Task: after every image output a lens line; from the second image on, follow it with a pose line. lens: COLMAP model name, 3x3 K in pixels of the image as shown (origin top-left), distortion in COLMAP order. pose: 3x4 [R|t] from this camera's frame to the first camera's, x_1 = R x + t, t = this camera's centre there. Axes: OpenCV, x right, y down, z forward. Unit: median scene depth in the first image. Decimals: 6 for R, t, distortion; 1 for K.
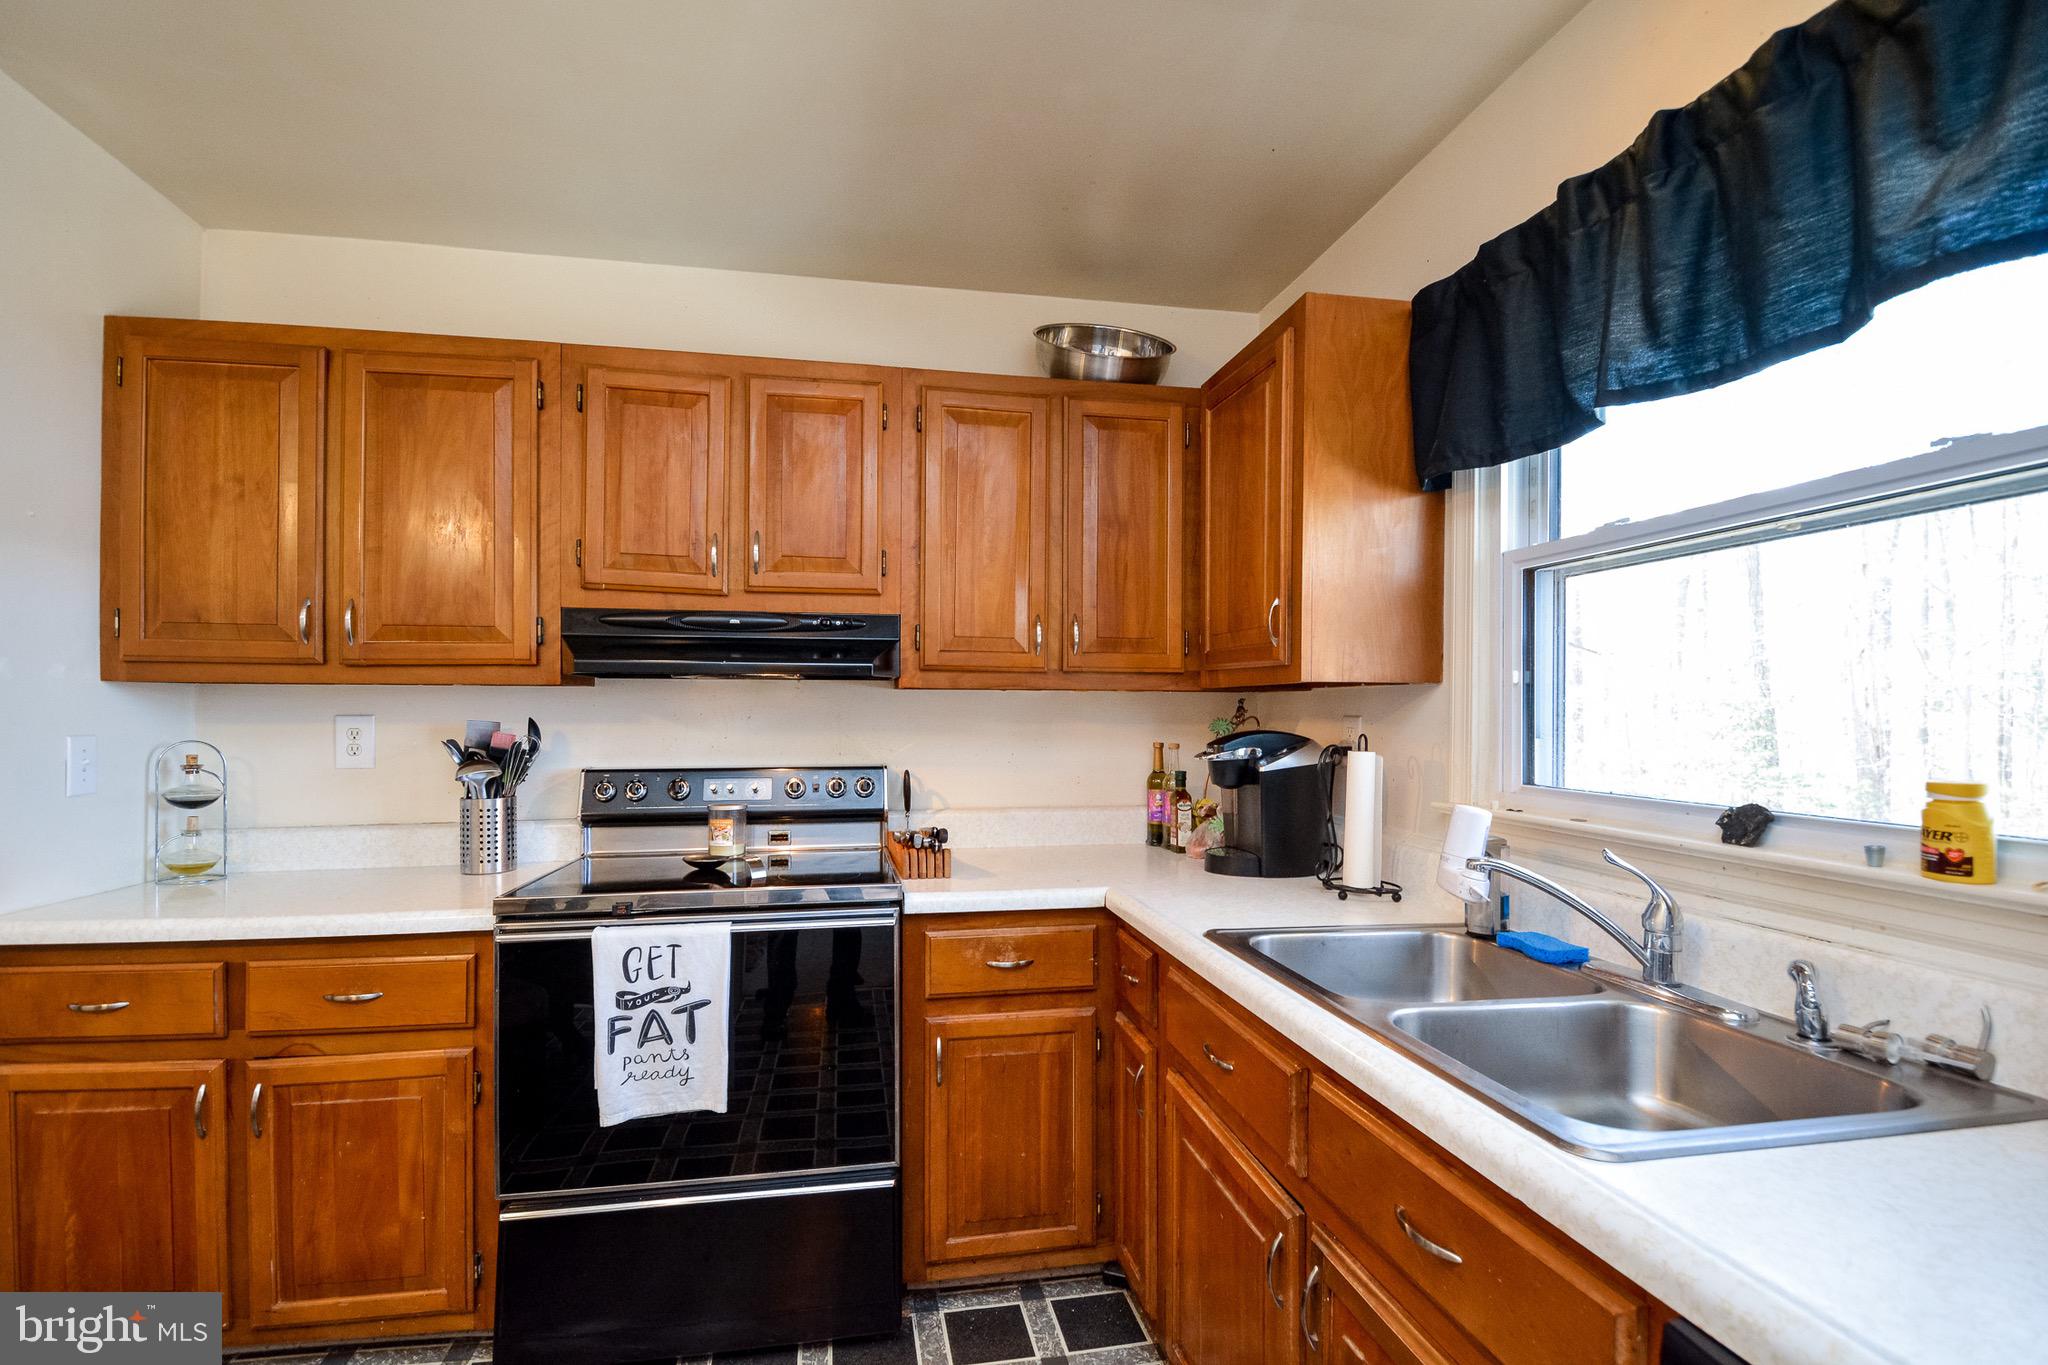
lens RADIAL K [[912.5, 0, 1006.1], [0, 912.5, 718.0], [0, 0, 1]] dist [-0.001426, -0.002700]
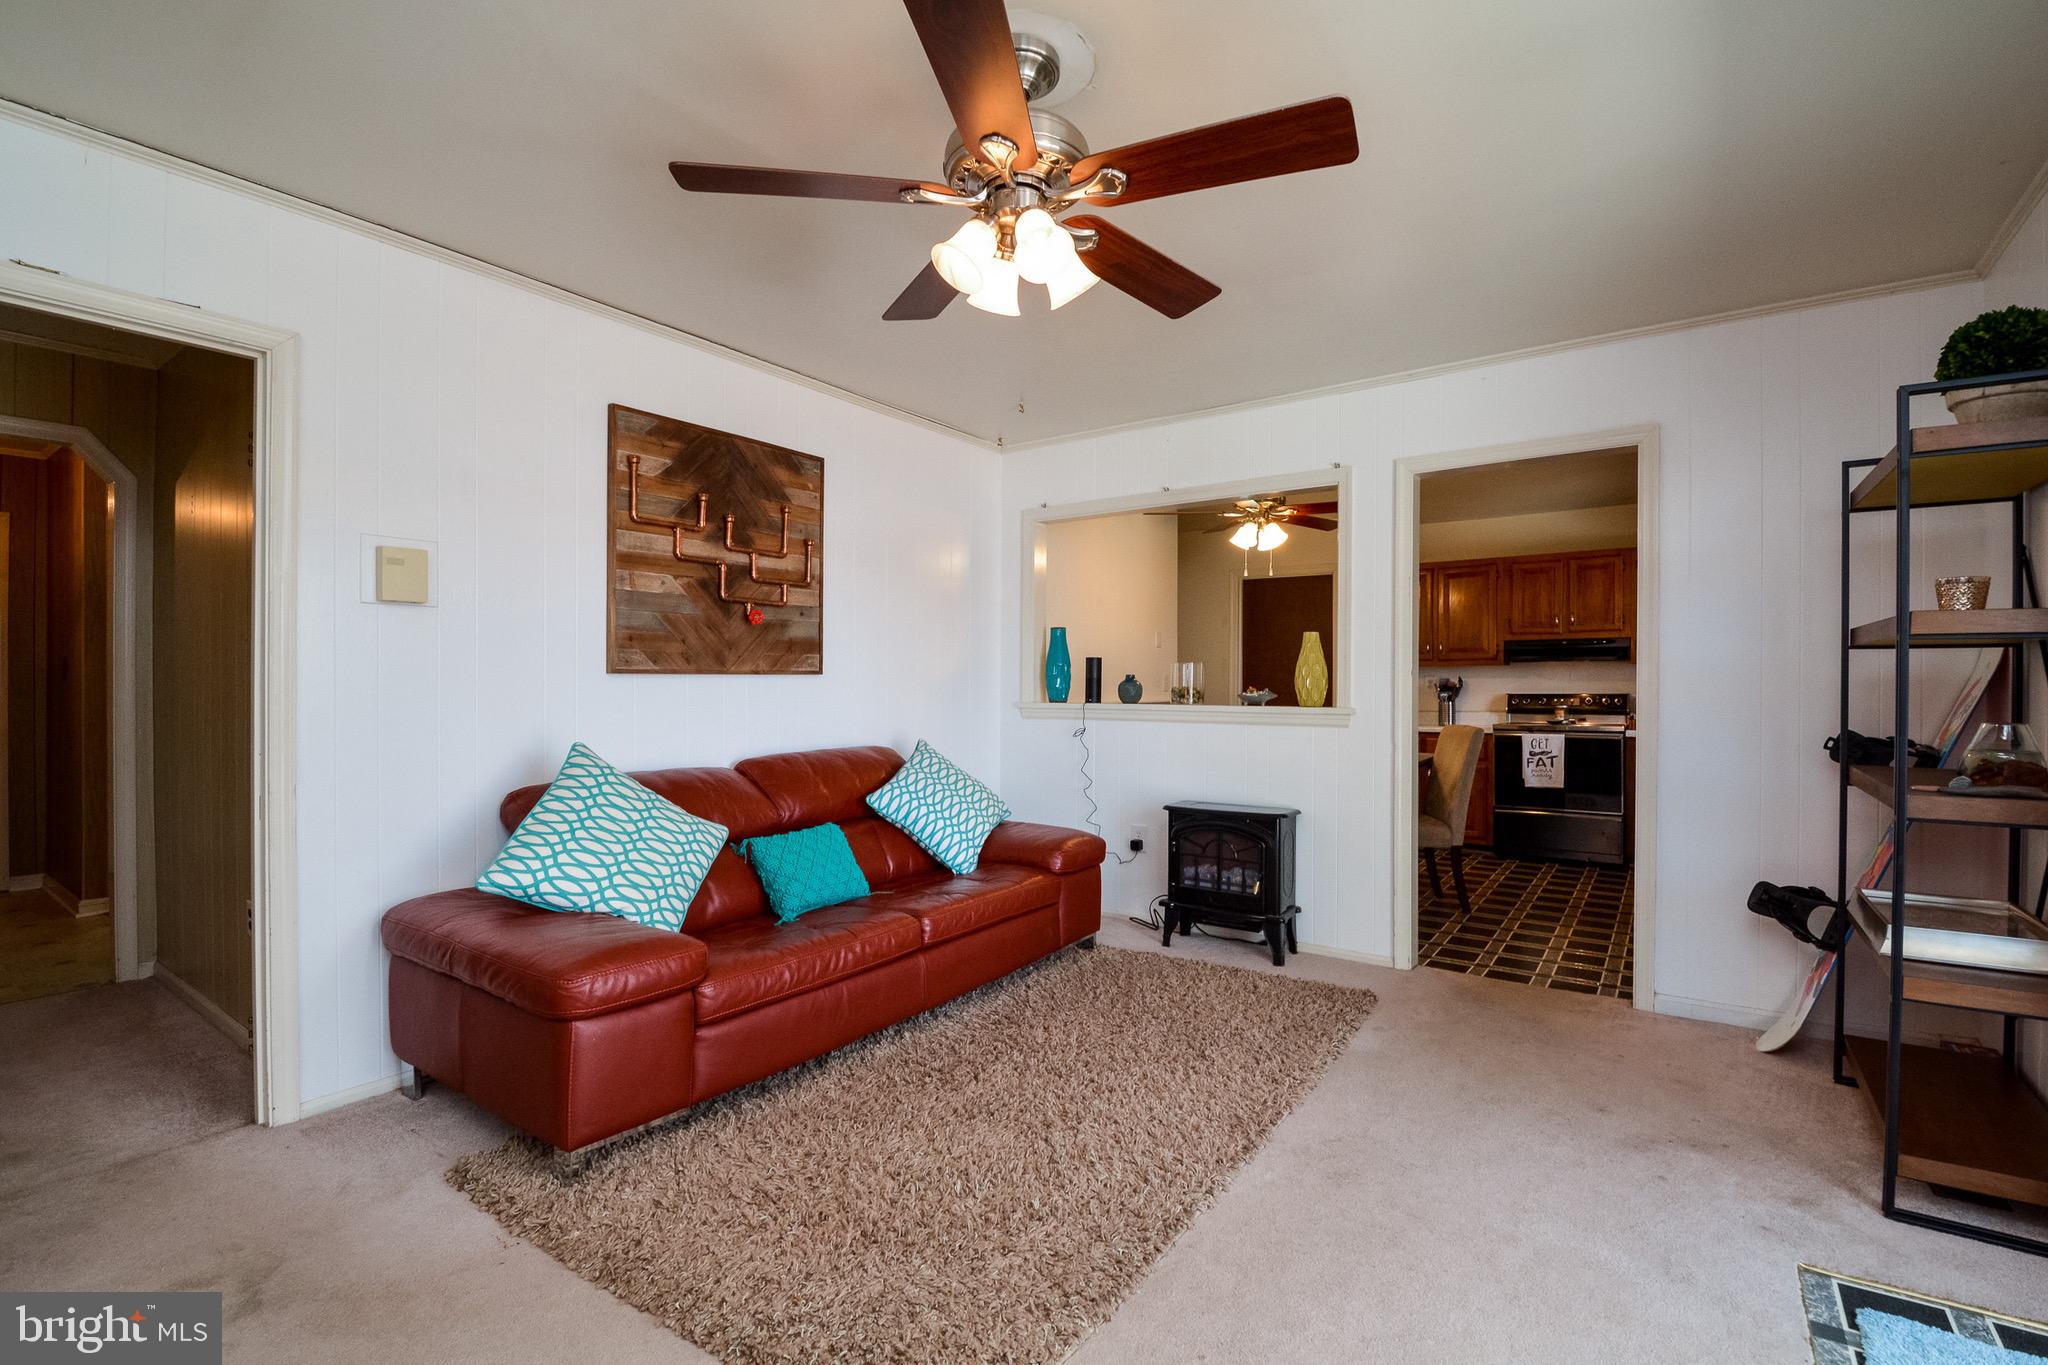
lens RADIAL K [[912.5, 0, 1043.7], [0, 912.5, 684.7], [0, 0, 1]] dist [-0.001426, -0.002700]
pose [[0.704398, -0.002078, -0.709802, 0.653405], [-0.001913, 0.999987, -0.004826, 0.051108], [0.709803, 0.004757, 0.704384, -2.436320]]
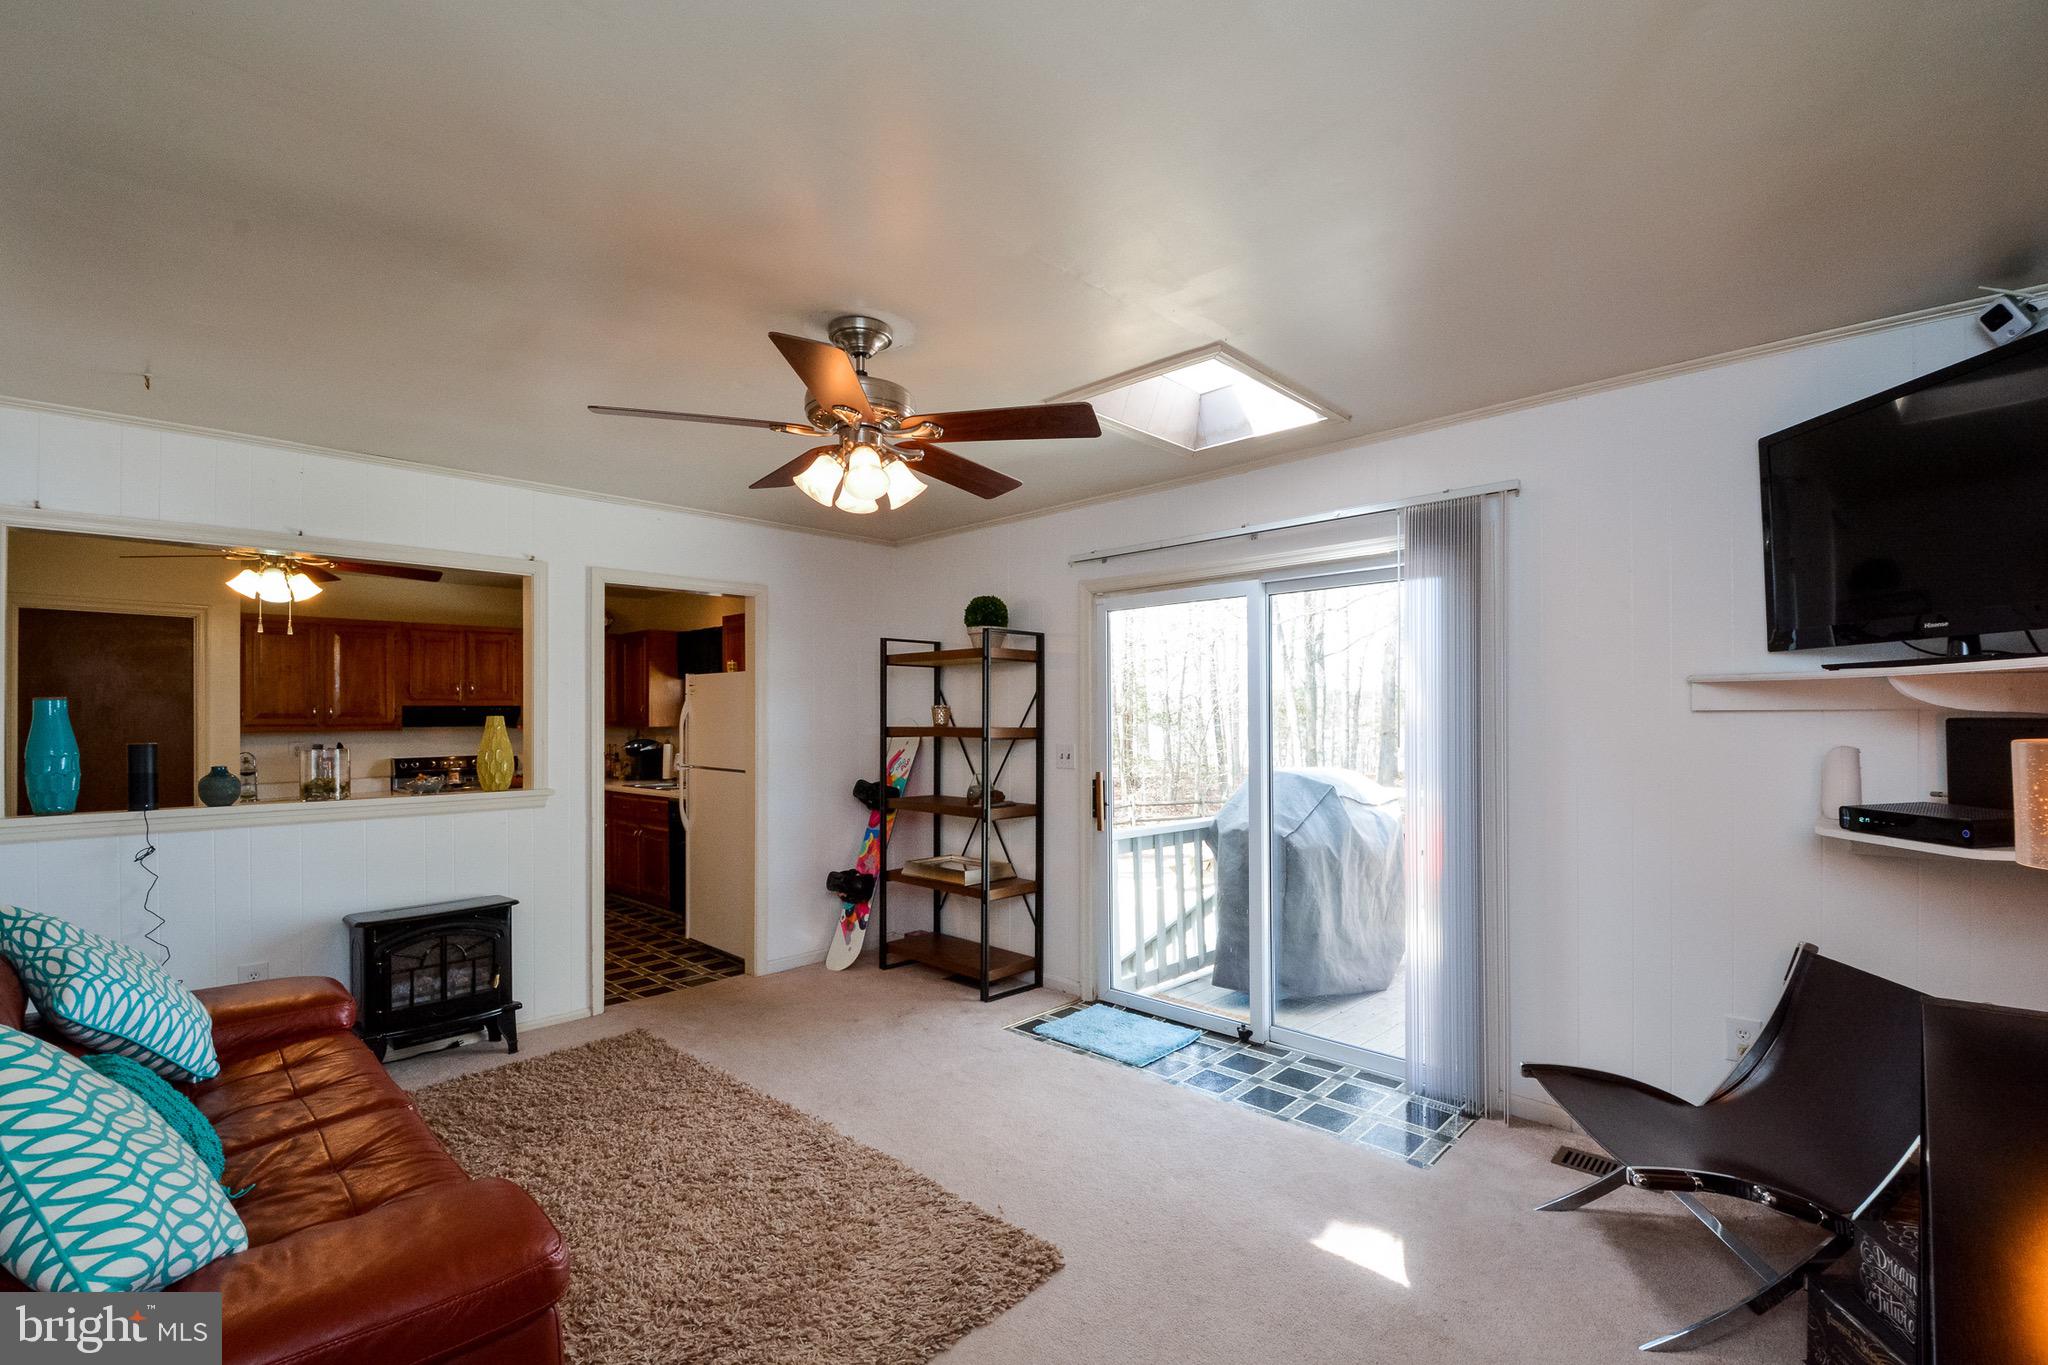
lens RADIAL K [[912.5, 0, 1049.1], [0, 912.5, 723.4], [0, 0, 1]] dist [-0.001426, -0.002700]
pose [[0.813045, -0.015570, 0.581992, -0.517008], [0.013621, 0.999877, 0.007722, -0.057731], [-0.582041, 0.001649, 0.813158, -2.945365]]
